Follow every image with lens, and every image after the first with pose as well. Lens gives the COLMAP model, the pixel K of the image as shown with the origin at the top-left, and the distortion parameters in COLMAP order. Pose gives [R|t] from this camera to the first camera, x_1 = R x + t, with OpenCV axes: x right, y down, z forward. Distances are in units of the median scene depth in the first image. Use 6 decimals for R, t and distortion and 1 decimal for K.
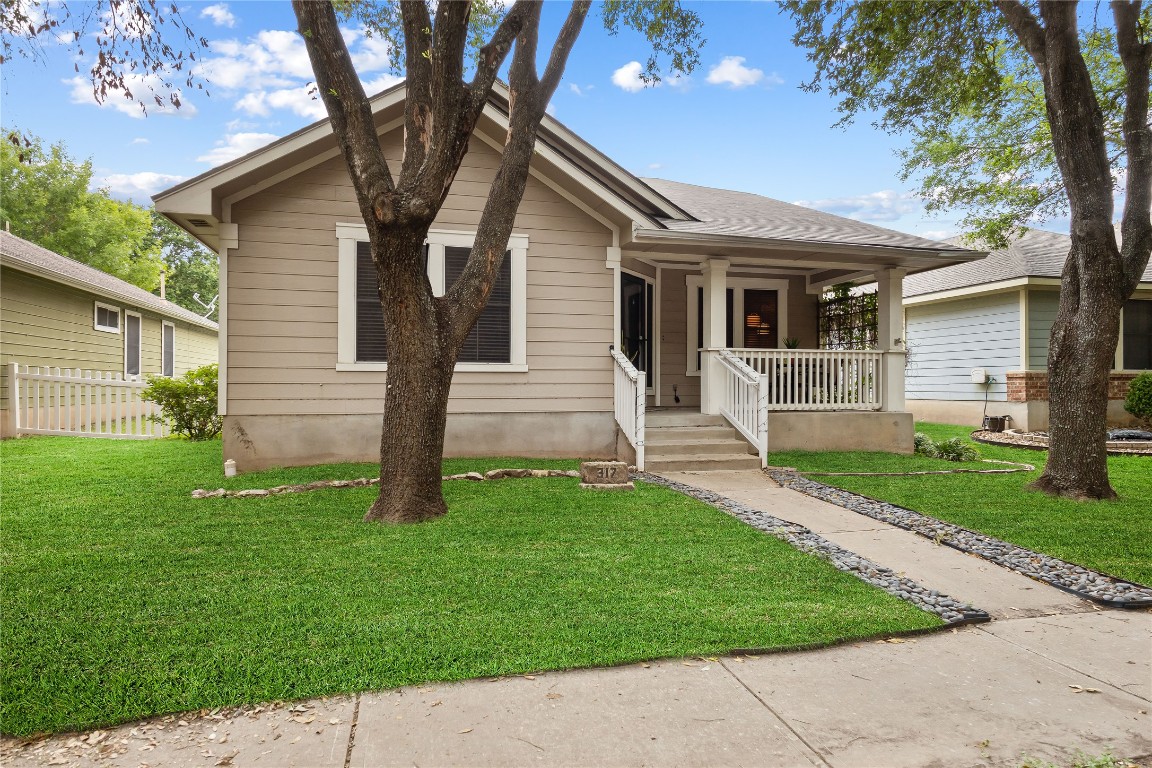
lens RADIAL K [[624.2, 0, 607.9], [0, 624.2, 382.8], [0, 0, 1]] dist [0.013781, 0.000076]
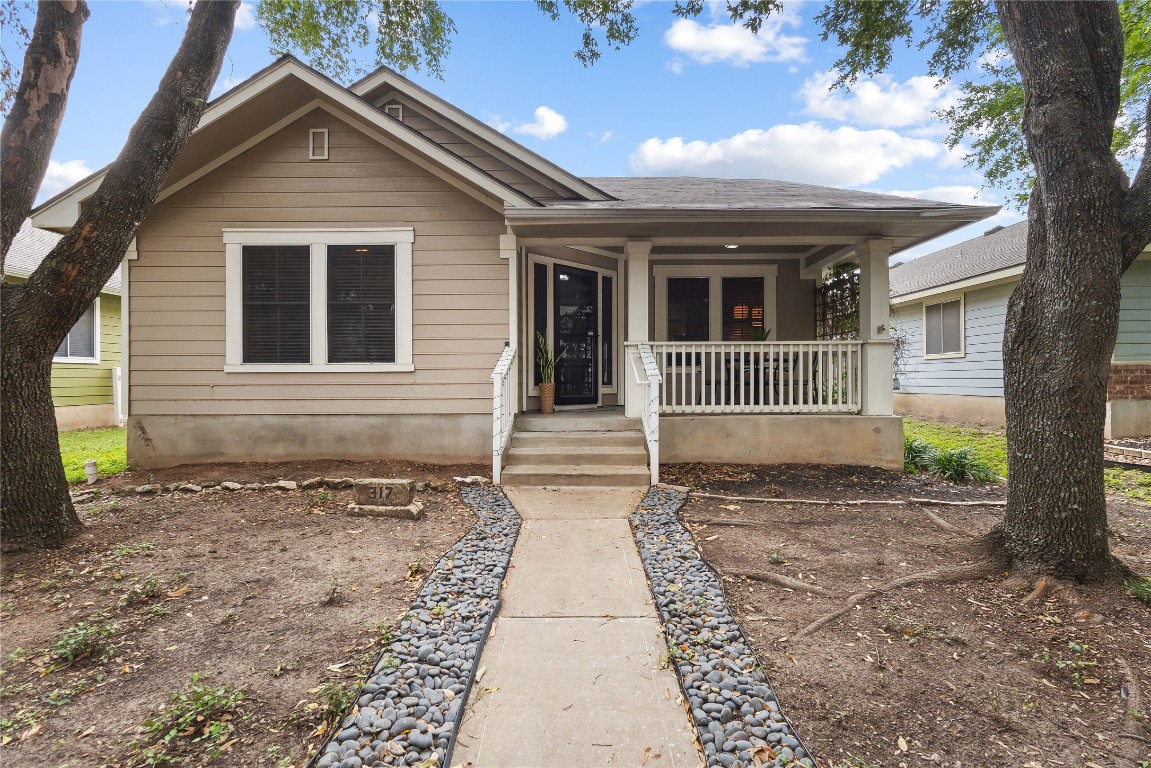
lens RADIAL K [[534.1, 0, 572.2], [0, 534.1, 381.1], [0, 0, 1]] dist [0.001338, 0.001602]
pose [[0.963524, -0.004090, -0.267592, 0.323805], [0.006197, 0.999956, 0.007028, -0.006968], [0.267552, -0.008430, 0.963507, 0.278354]]
